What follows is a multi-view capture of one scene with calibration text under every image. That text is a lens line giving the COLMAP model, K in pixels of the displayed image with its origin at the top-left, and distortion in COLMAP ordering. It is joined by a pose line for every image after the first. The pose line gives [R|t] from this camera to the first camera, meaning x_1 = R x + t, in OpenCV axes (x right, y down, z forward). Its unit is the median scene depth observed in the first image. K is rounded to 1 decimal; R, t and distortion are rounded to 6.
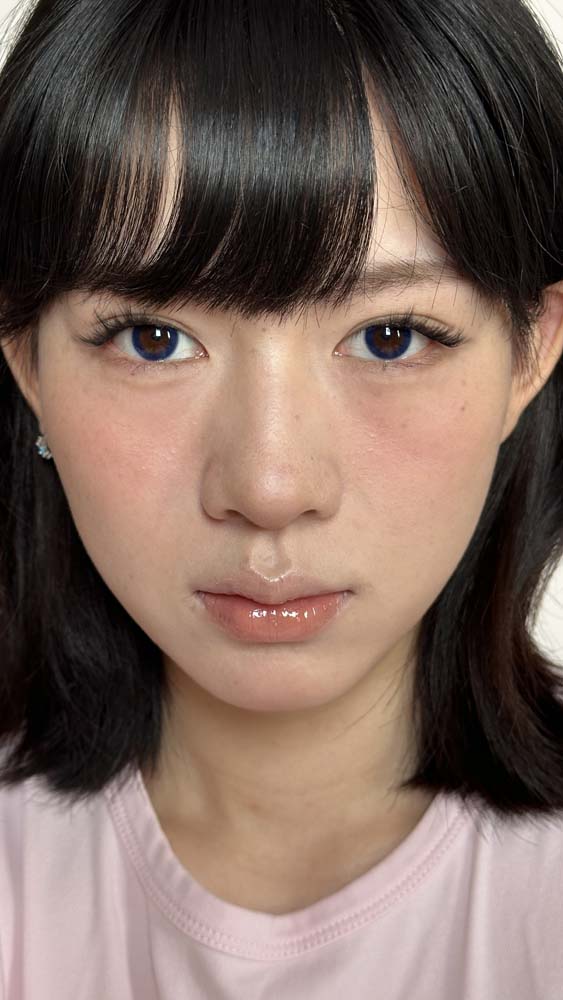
lens RADIAL K [[1465.8, 0, 281.5], [0, 1465.8, 500.0], [0, 0, 1]] dist [0.101001, -0.052917]
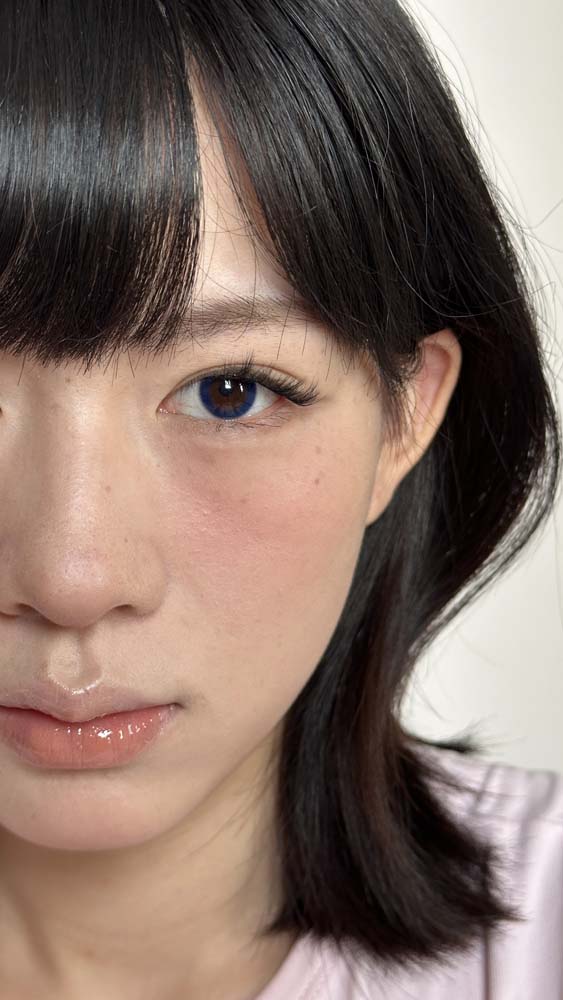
lens RADIAL K [[1492.6, 0, 281.5], [0, 1492.6, 500.0], [0, 0, 1]] dist [0.102953, 0.006556]
pose [[0.997679, 0.015473, 0.066305, 0.049828], [-0.012657, 0.999008, -0.042690, -0.016382], [-0.066899, 0.041751, 0.996886, 0.176003]]
